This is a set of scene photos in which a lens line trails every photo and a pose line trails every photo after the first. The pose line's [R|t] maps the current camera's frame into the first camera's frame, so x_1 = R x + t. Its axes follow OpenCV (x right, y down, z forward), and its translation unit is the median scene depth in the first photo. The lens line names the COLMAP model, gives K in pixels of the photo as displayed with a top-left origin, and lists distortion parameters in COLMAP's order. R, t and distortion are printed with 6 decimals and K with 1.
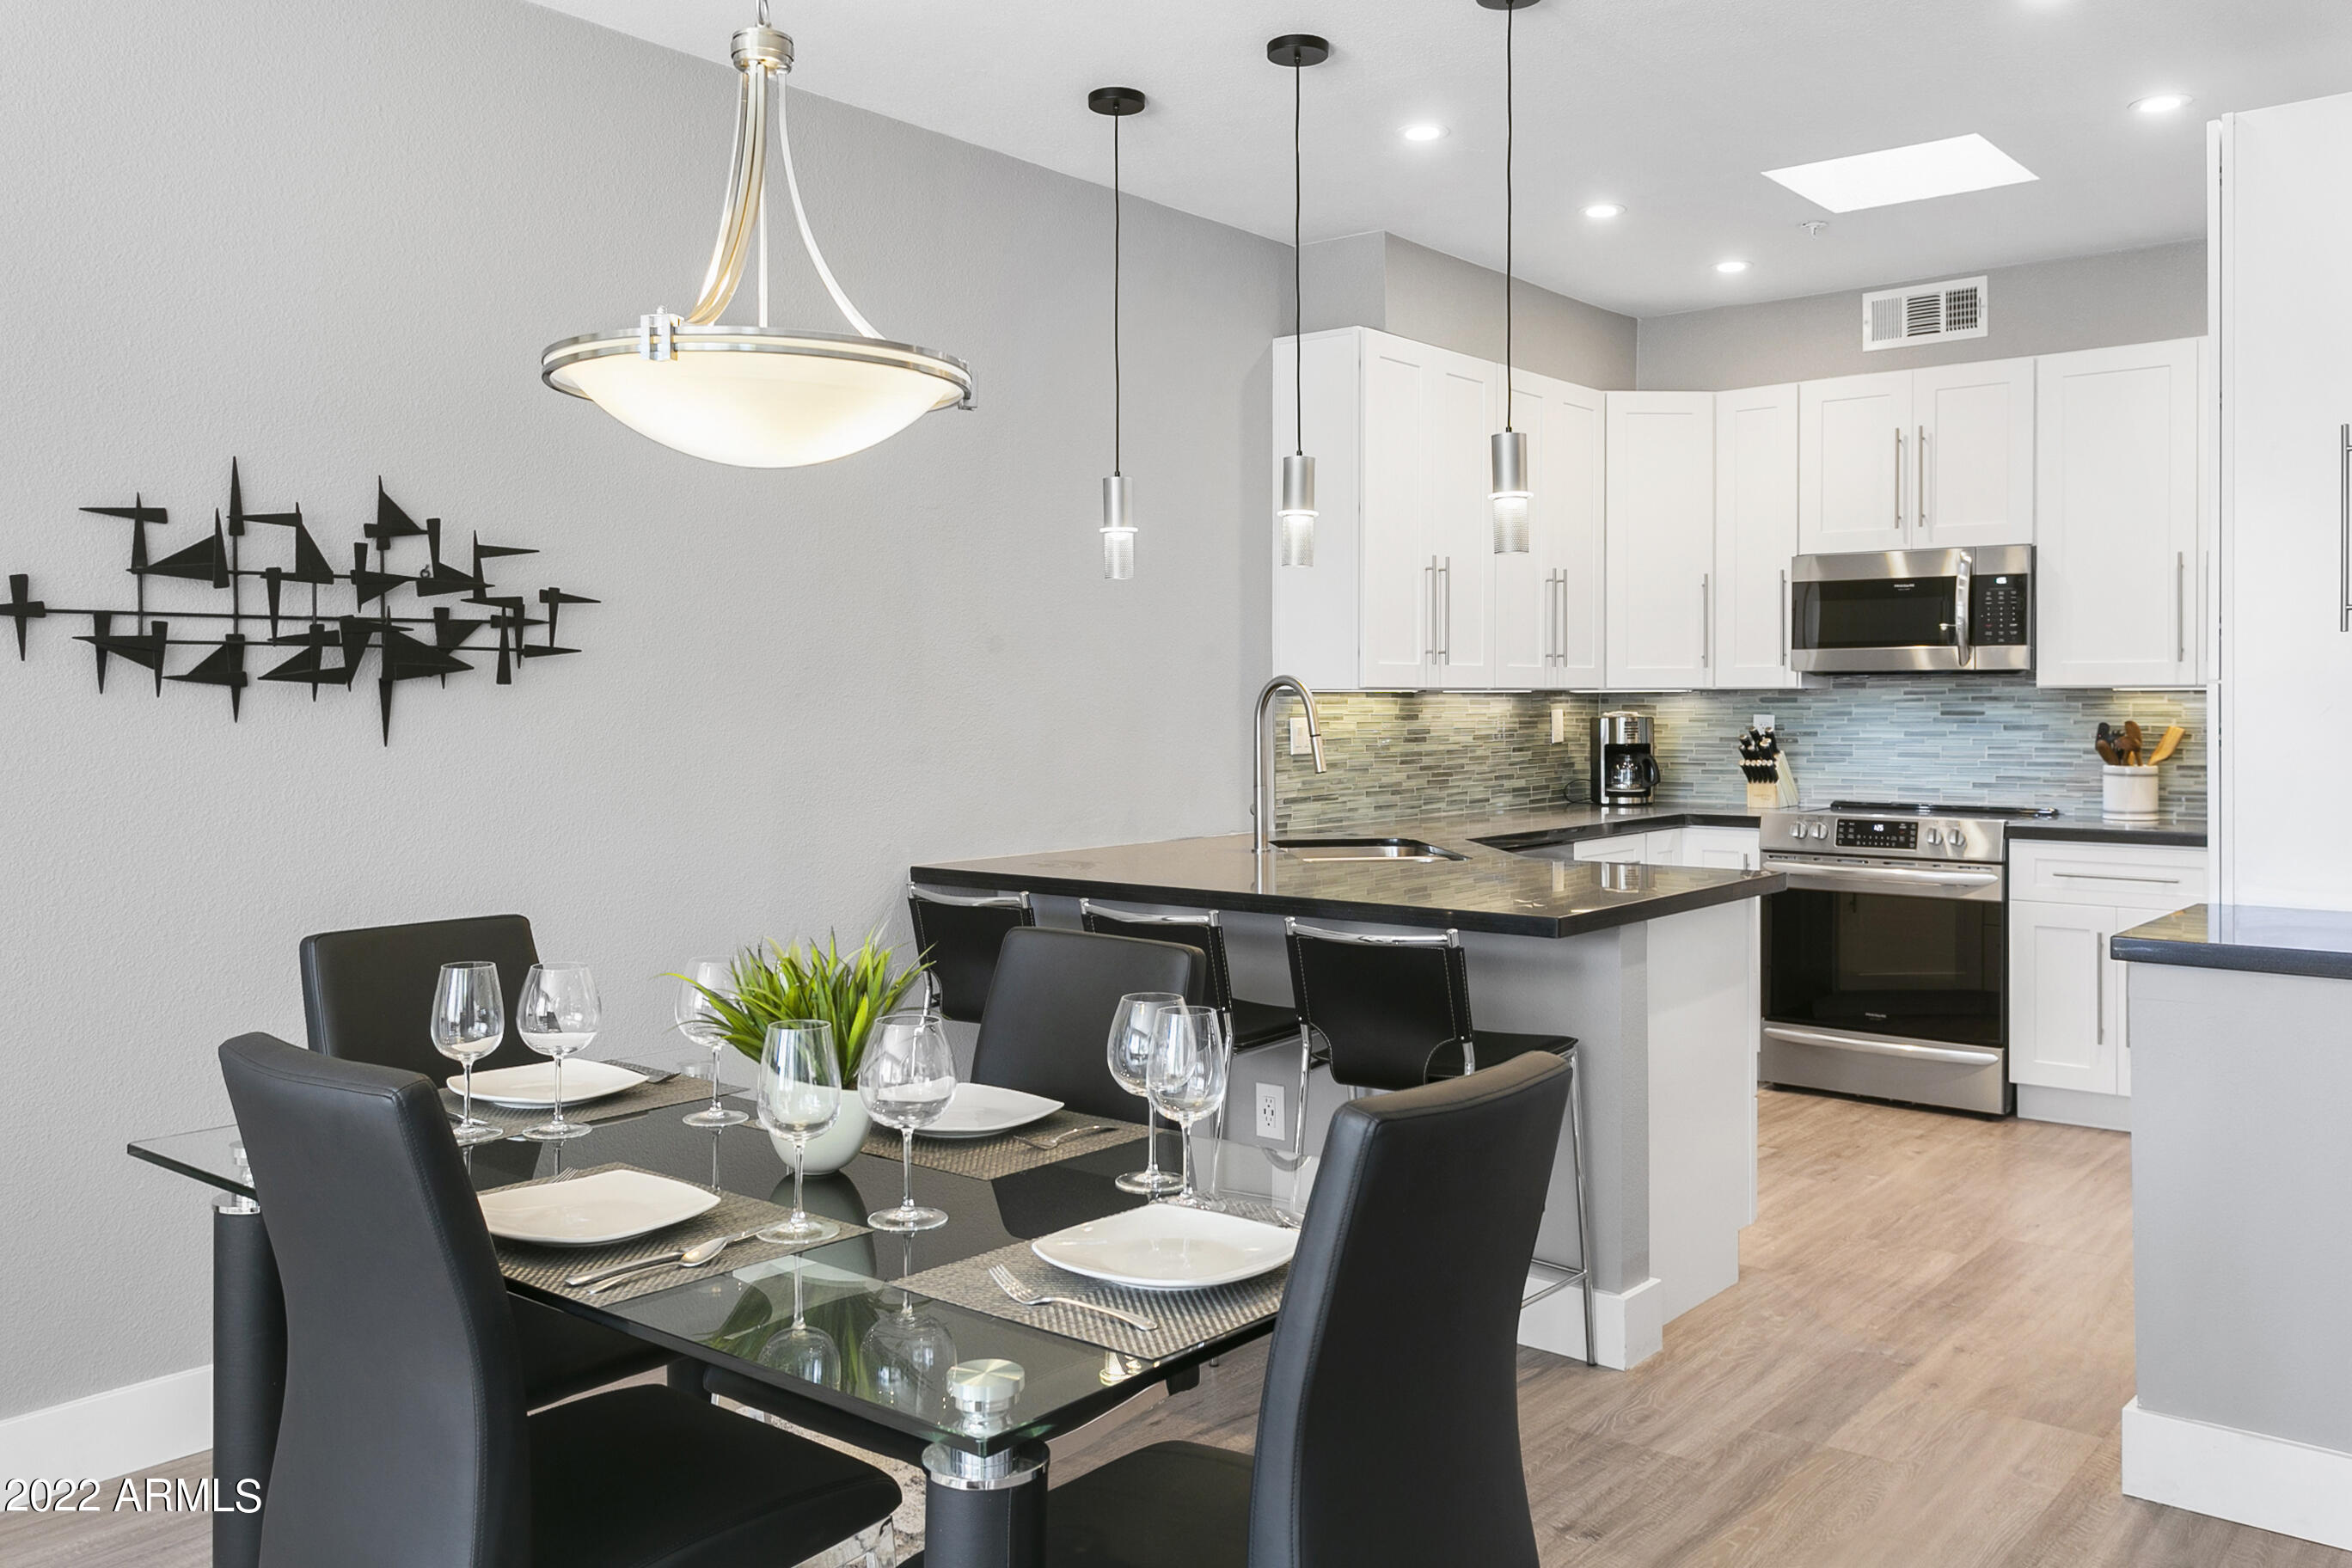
lens RADIAL K [[1859.0, 0, 1173.7], [0, 1859.0, 713.4], [0, 0, 1]] dist [0.010407, 0.000292]
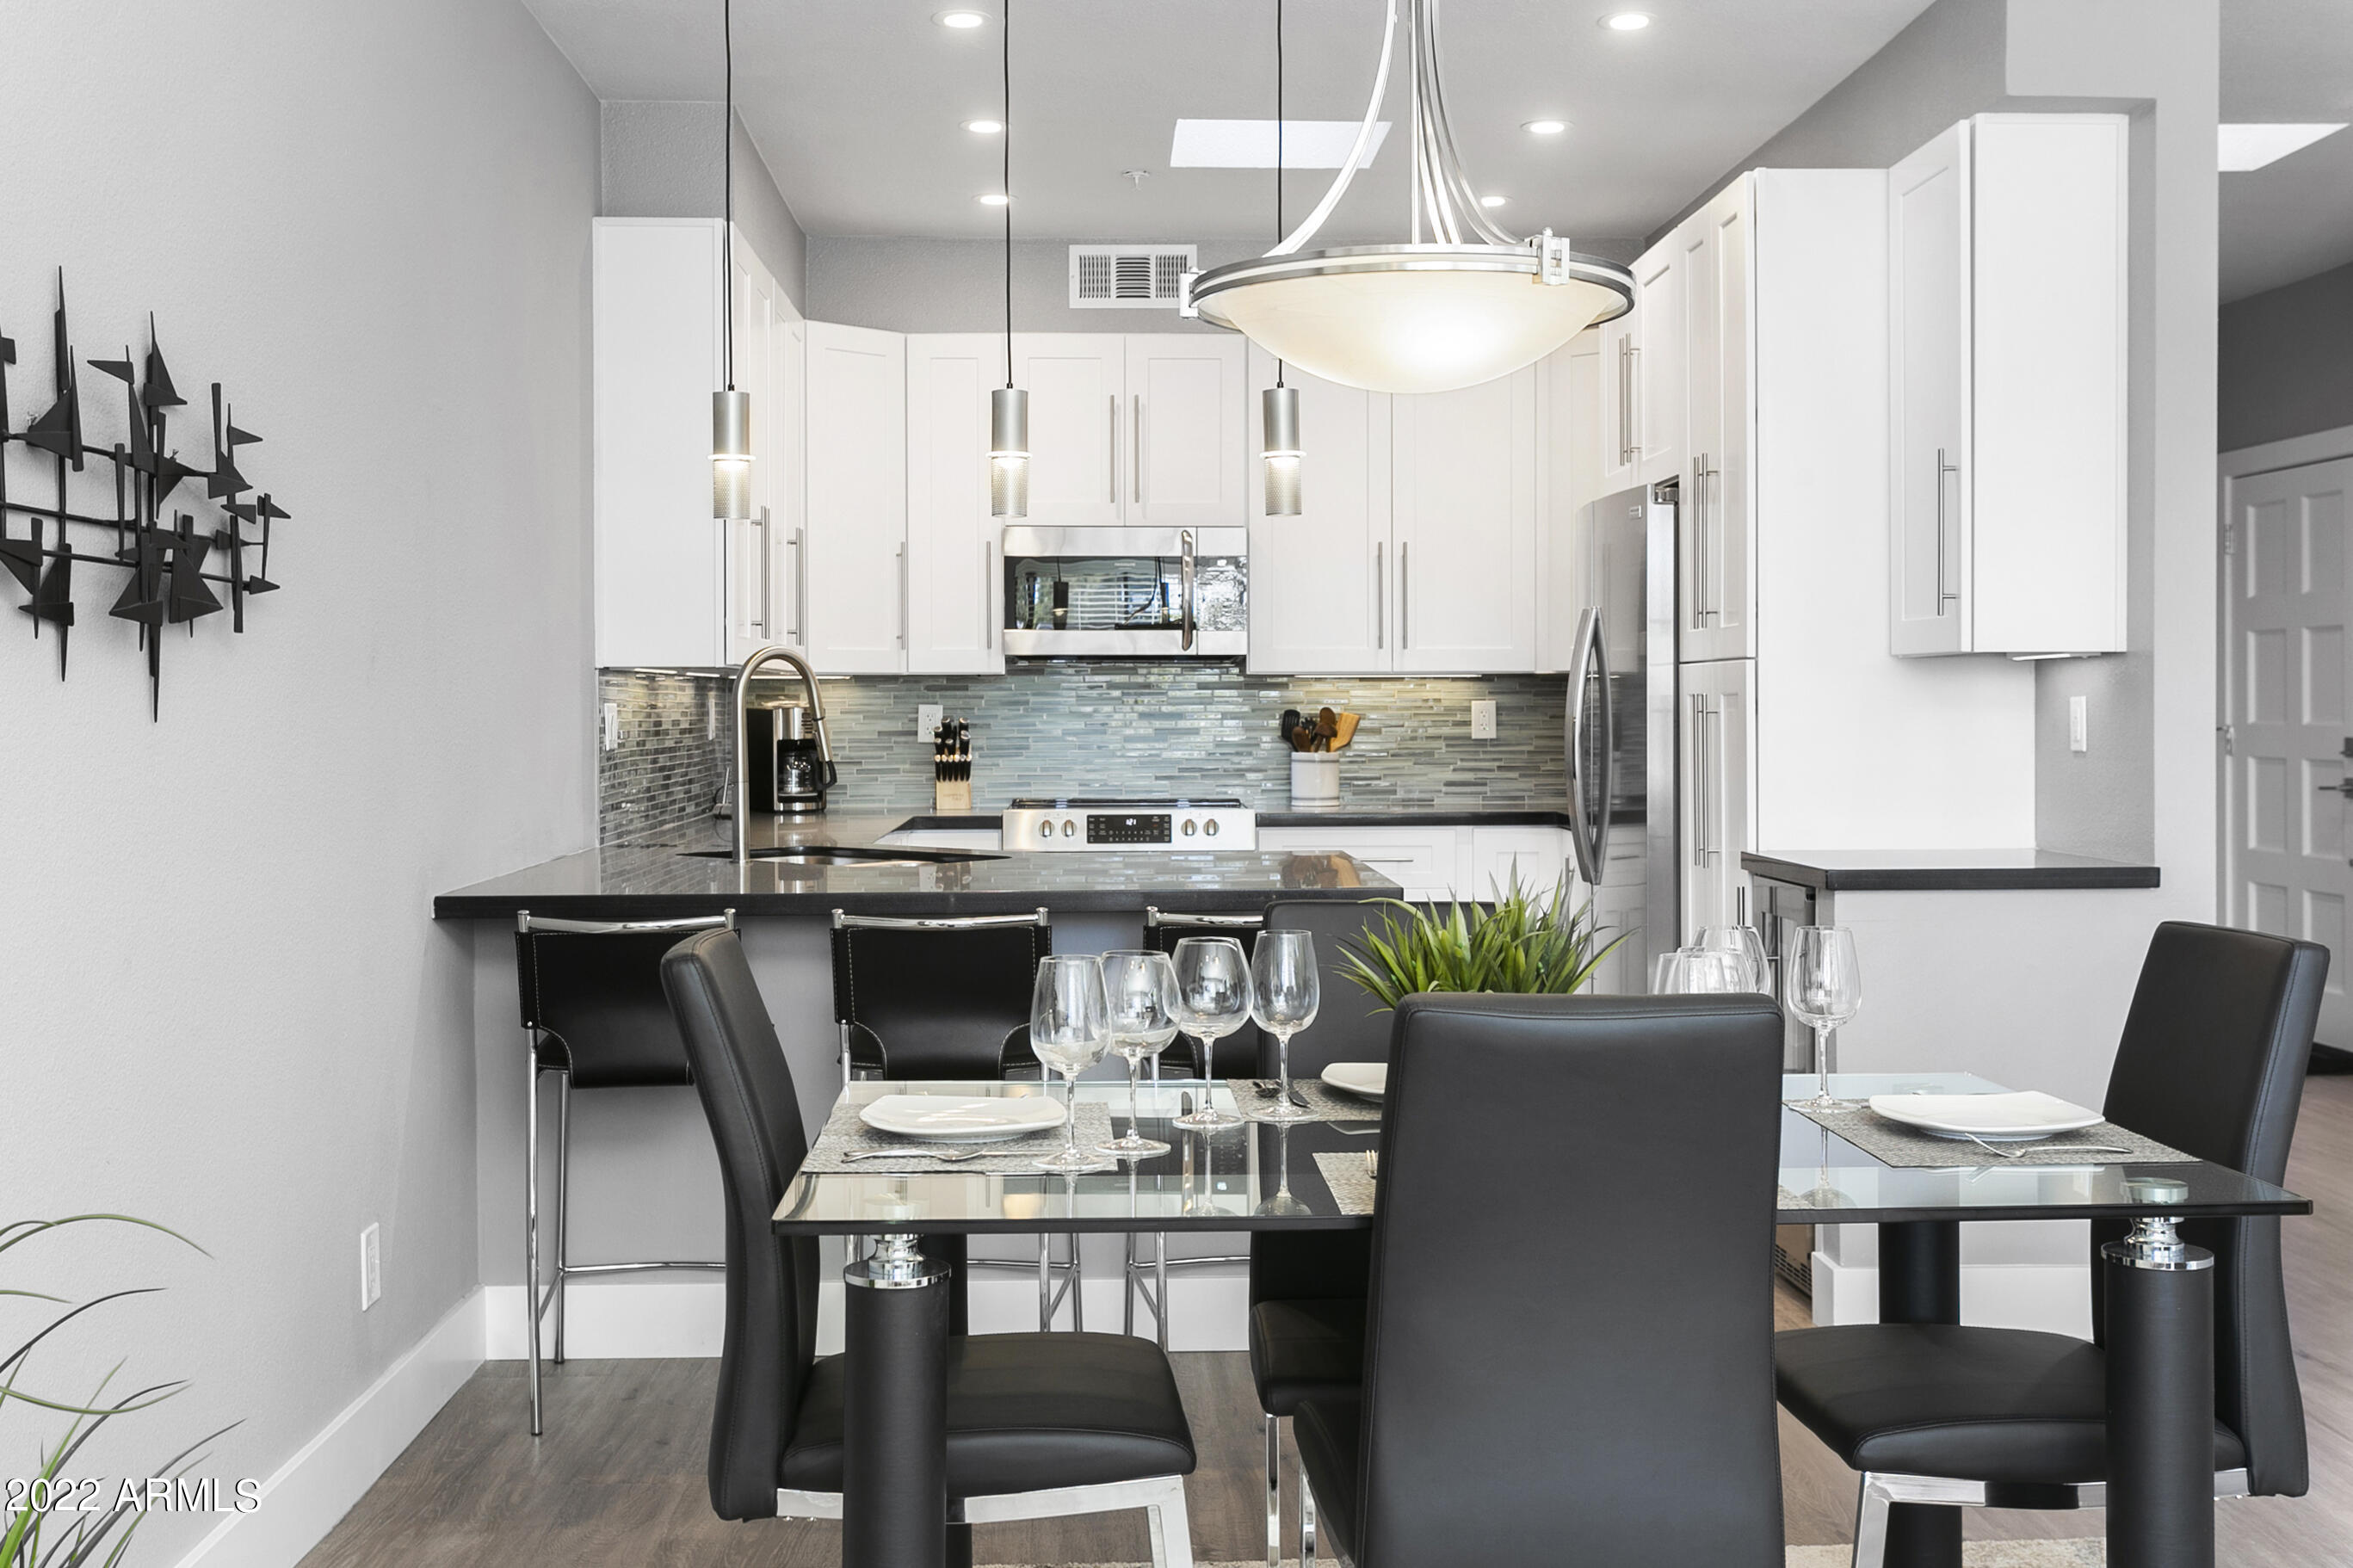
lens RADIAL K [[2466.2, 0, 1184.8], [0, 2466.2, 714.4], [0, 0, 1]] dist [0.015518, 0.000000]
pose [[0.746181, -0.002843, 0.665737, -0.412462], [0.007325, 0.999965, -0.003940, 0.011985], [-0.665703, 0.007817, 0.746176, 0.056605]]
